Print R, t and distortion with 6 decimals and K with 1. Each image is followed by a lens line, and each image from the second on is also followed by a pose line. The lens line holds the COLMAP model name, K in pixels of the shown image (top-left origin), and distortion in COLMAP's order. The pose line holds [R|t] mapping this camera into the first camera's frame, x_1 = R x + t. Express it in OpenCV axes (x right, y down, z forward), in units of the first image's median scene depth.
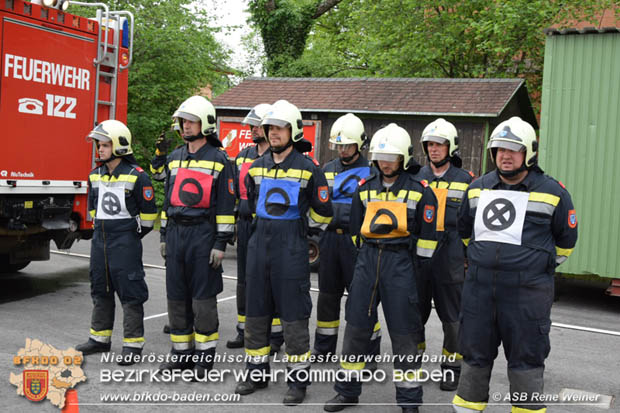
lens RADIAL K [[818.4, 0, 303.9], [0, 818.4, 202.1], [0, 0, 1]] dist [-0.023501, 0.000000]
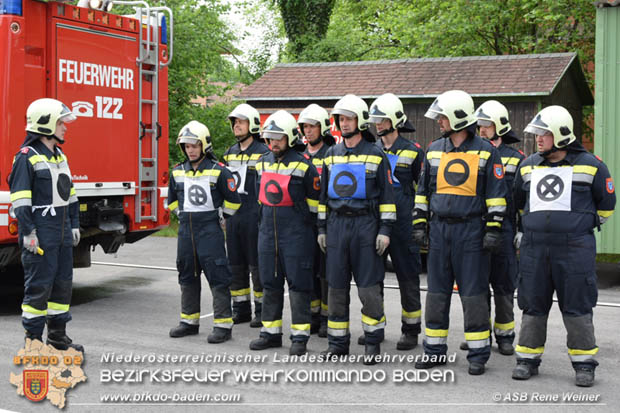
lens RADIAL K [[1069.6, 0, 312.5], [0, 1069.6, 207.1], [0, 0, 1]] dist [-0.109650, 0.000000]
pose [[0.998830, -0.048315, 0.002170, -0.059775], [0.048321, 0.998828, -0.002928, 0.019856], [-0.002026, 0.003029, 0.999993, -0.300721]]
